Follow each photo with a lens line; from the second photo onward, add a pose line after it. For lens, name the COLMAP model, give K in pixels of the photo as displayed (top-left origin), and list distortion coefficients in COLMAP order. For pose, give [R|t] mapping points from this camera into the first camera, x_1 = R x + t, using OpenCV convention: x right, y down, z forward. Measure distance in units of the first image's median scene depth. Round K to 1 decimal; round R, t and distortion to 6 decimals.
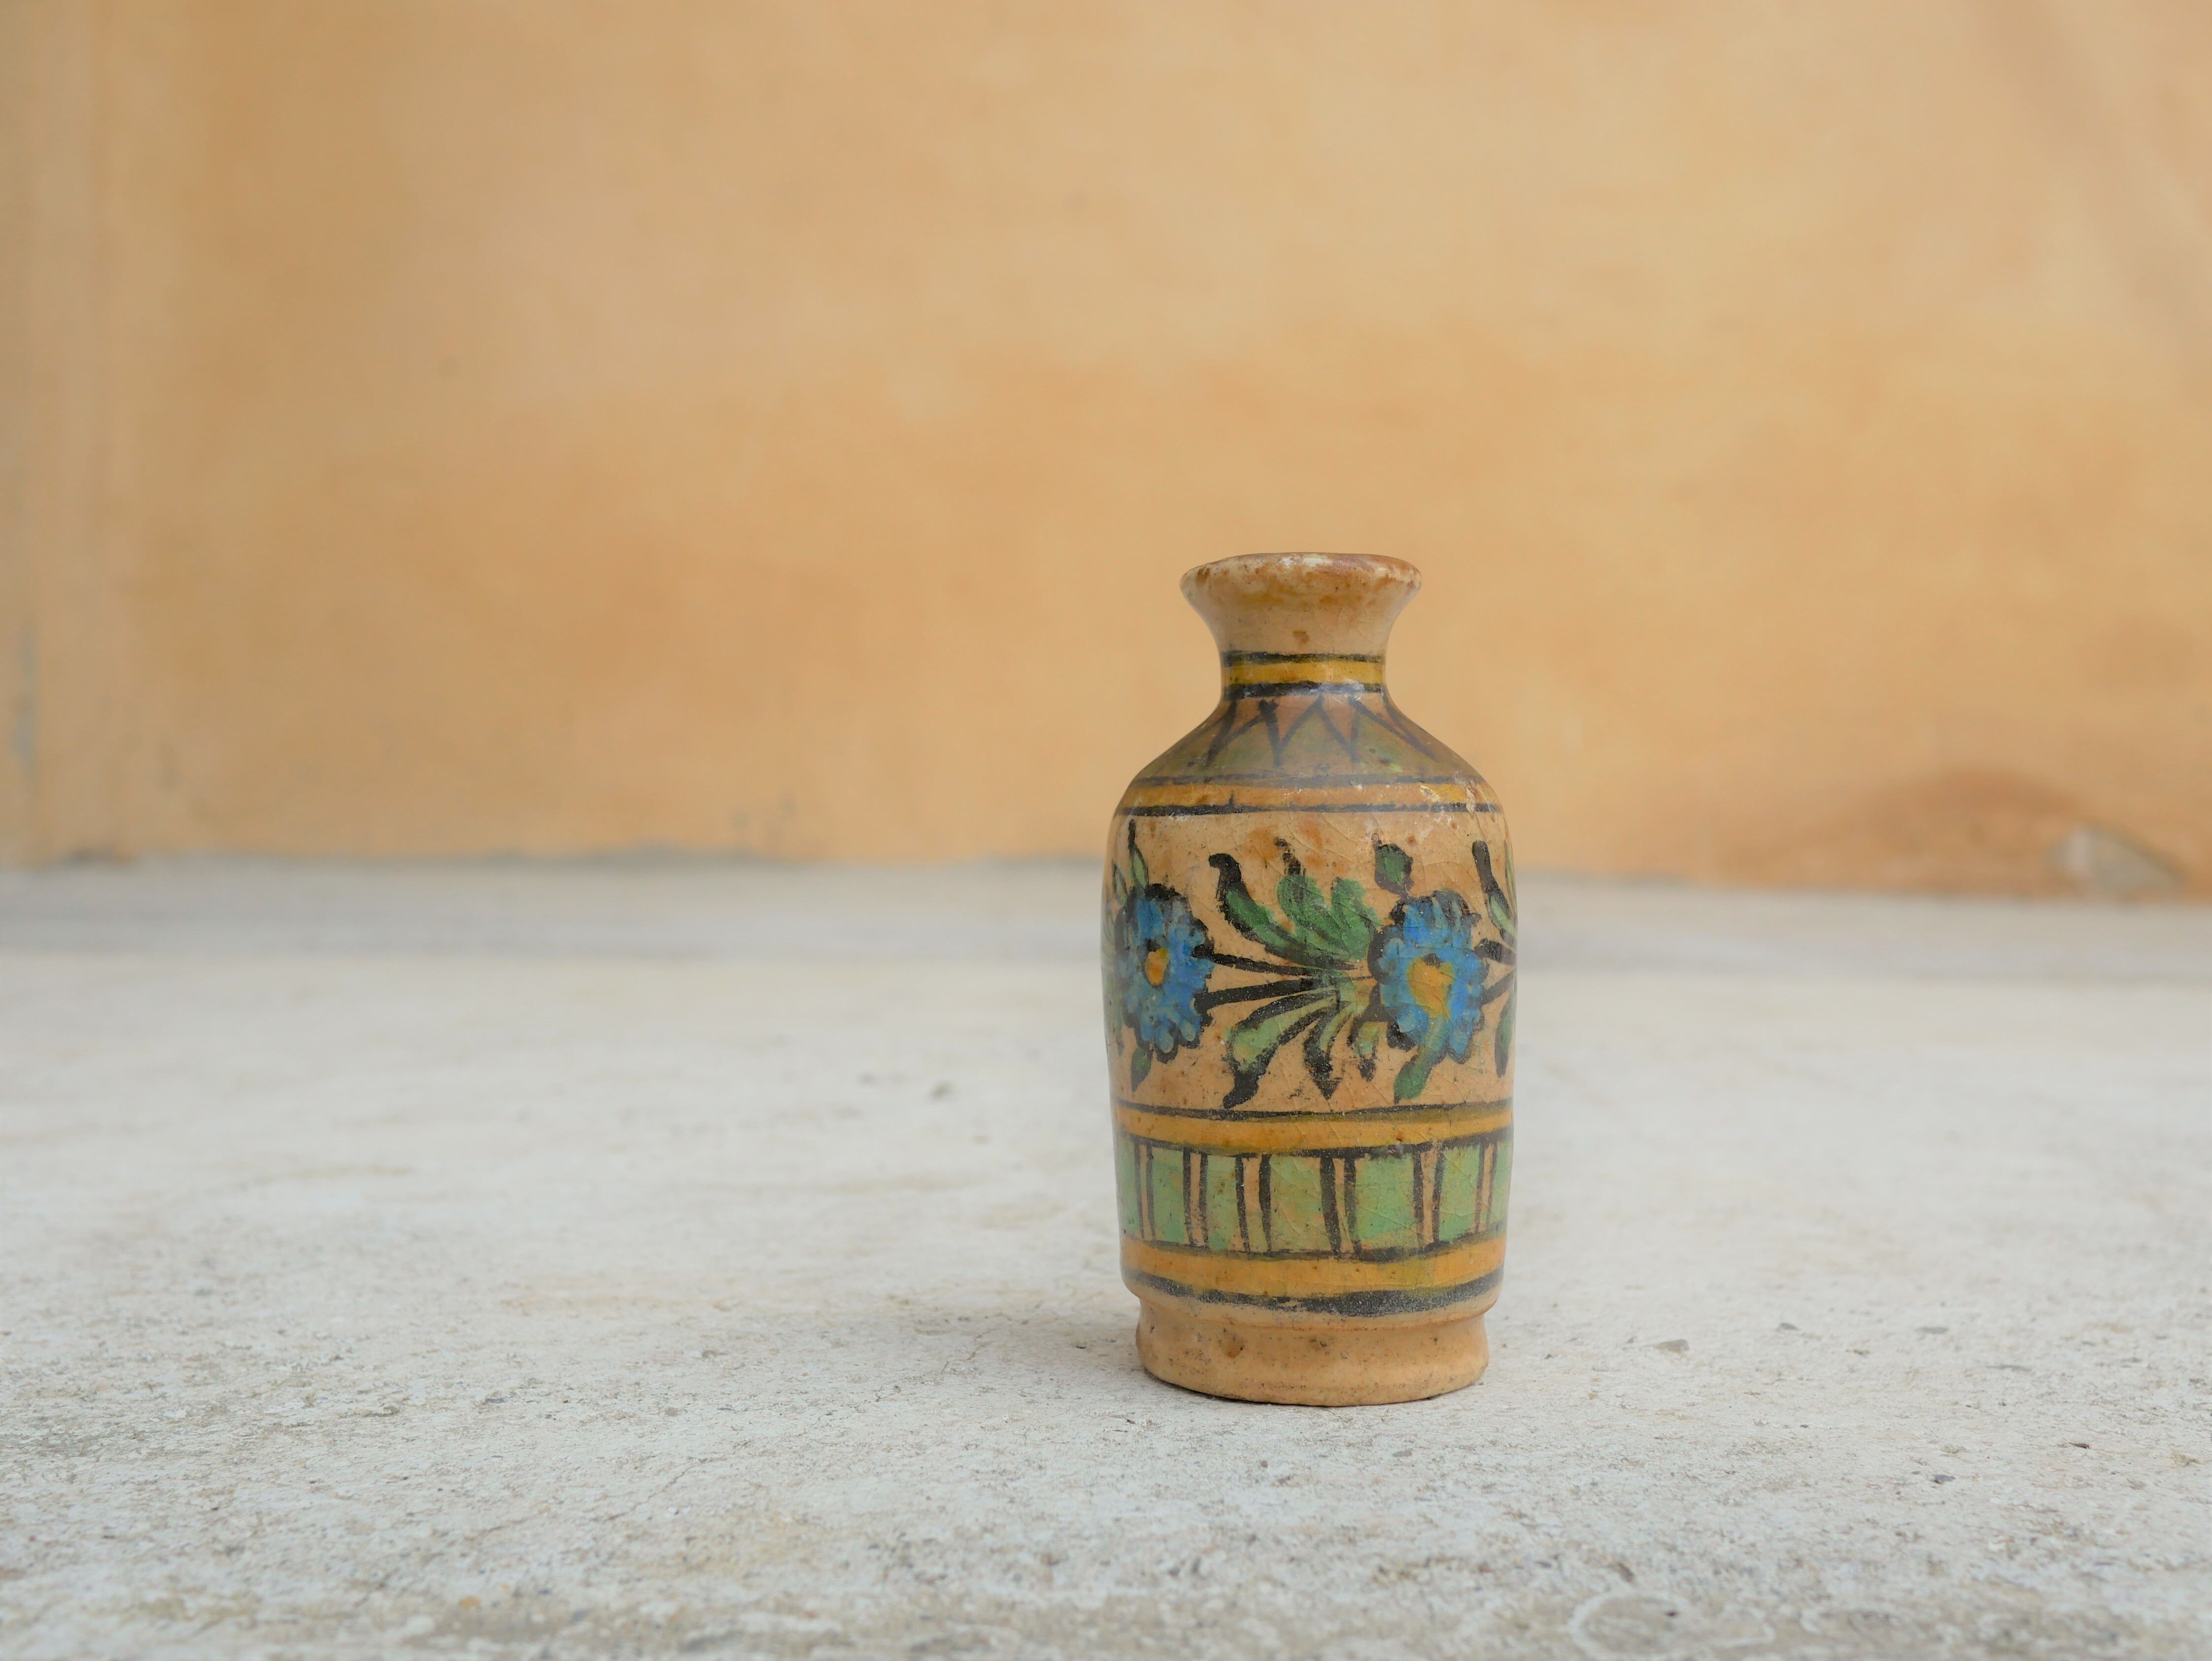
lens RADIAL K [[2731.3, 0, 1106.0], [0, 2731.3, 830.5], [0, 0, 1]] dist [-0.012449, 0.033373]
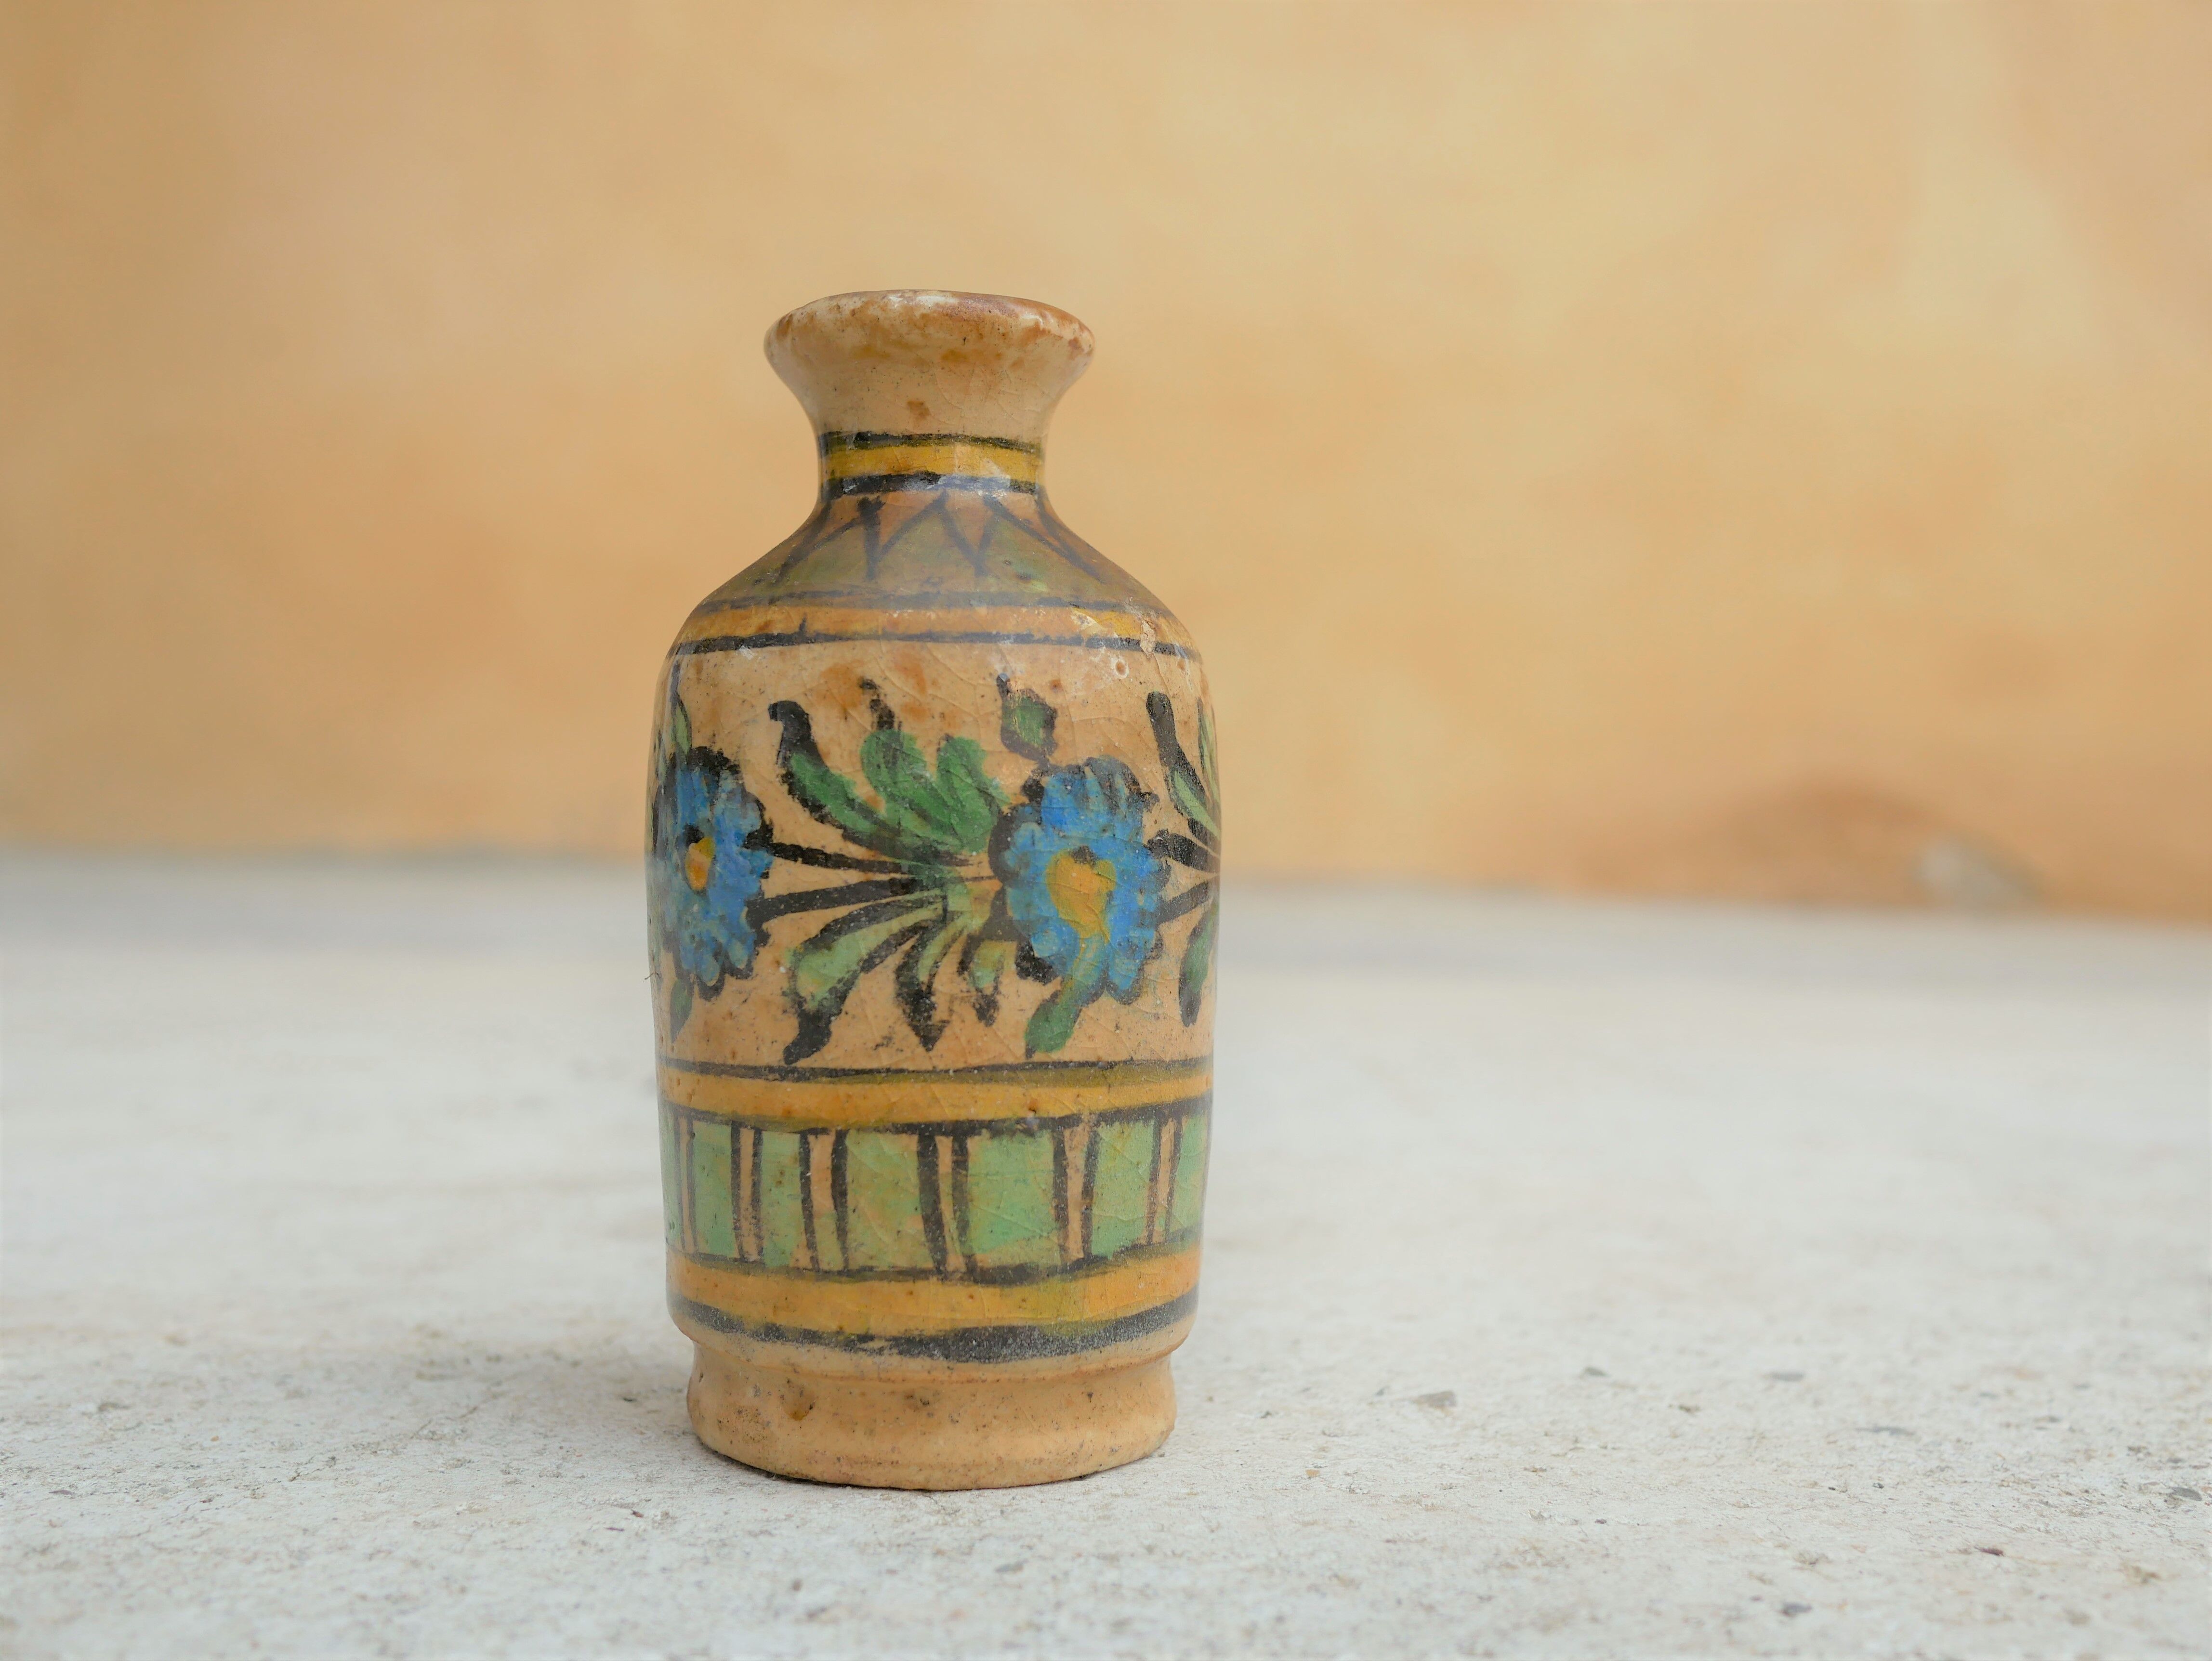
lens RADIAL K [[2642.2, 0, 1106.0], [0, 2642.2, 830.5], [0, 0, 1]] dist [-0.021263, 0.008757]
pose [[0.999182, 0.010104, 0.039162, 0.098186], [-0.009628, 0.999878, -0.012323, 0.049216], [-0.039282, 0.011936, 0.999157, 0.318551]]
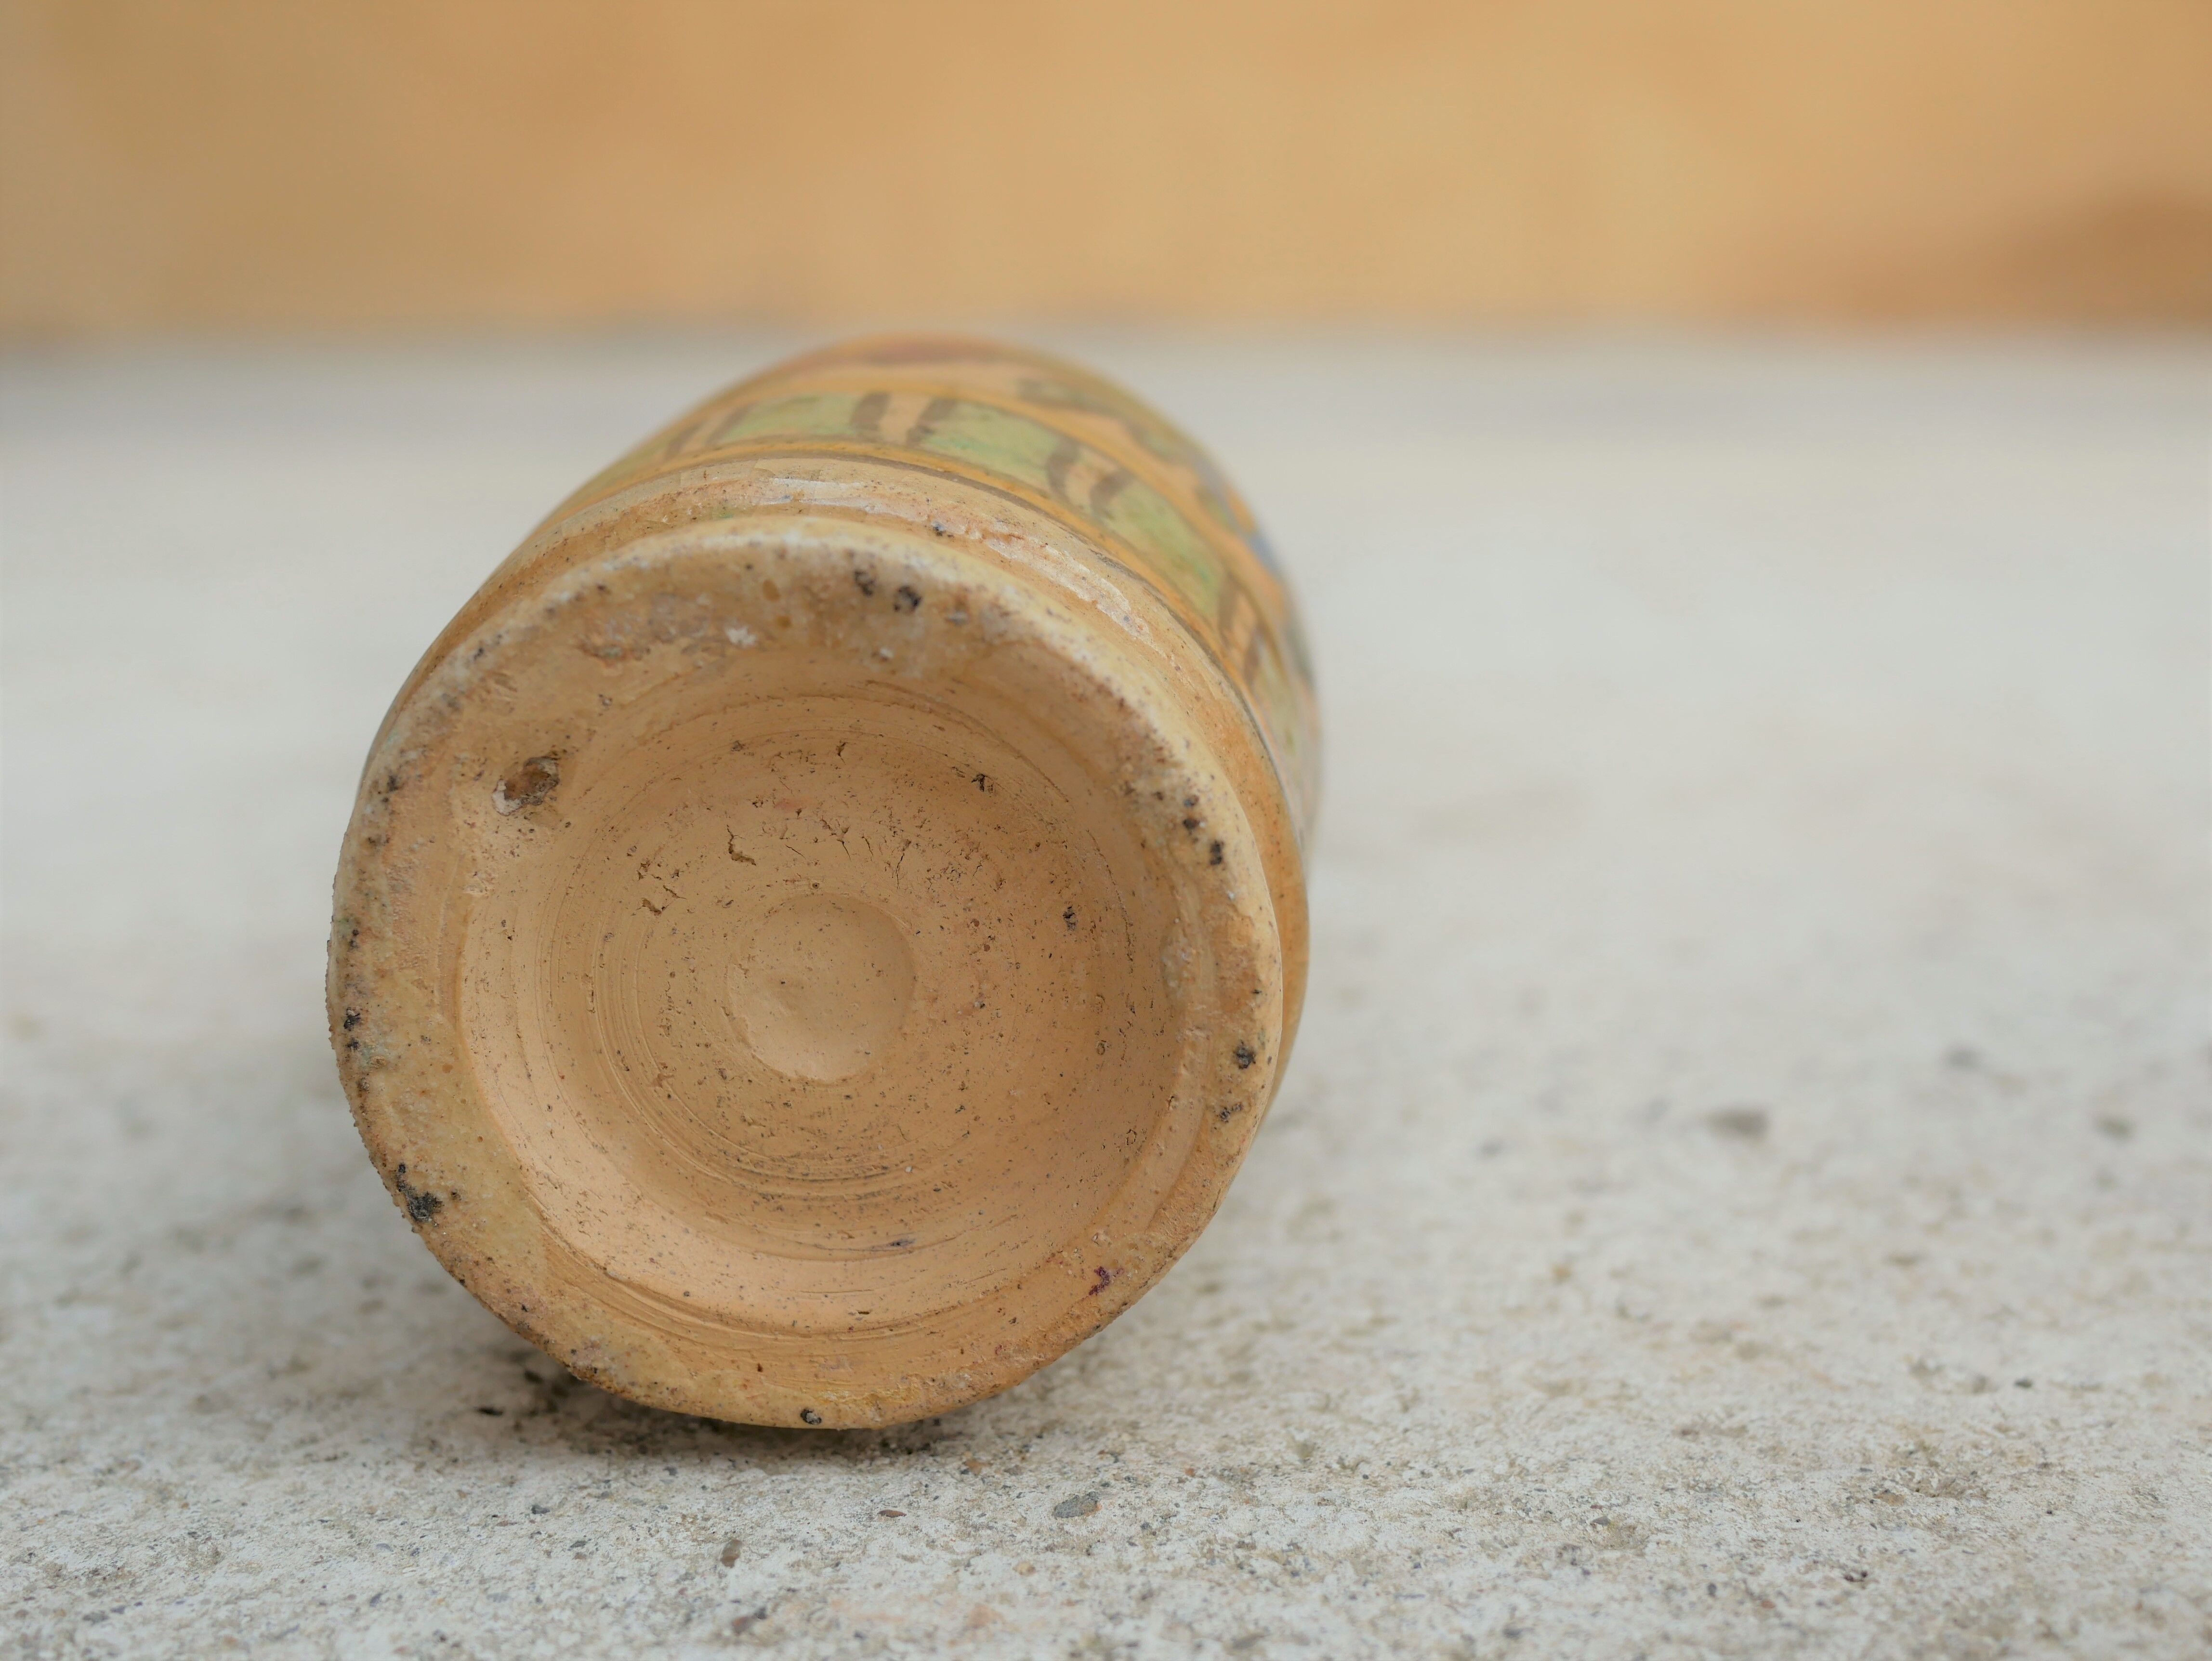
lens RADIAL K [[2642.2, 0, 1106.0], [0, 2642.2, 830.5], [0, 0, 1]] dist [-0.021263, 0.008757]
pose [[0.998677, -0.016314, -0.048766, 0.126158], [0.025252, 0.981707, 0.188713, 0.044287], [0.044796, -0.189695, 0.980821, 0.576320]]
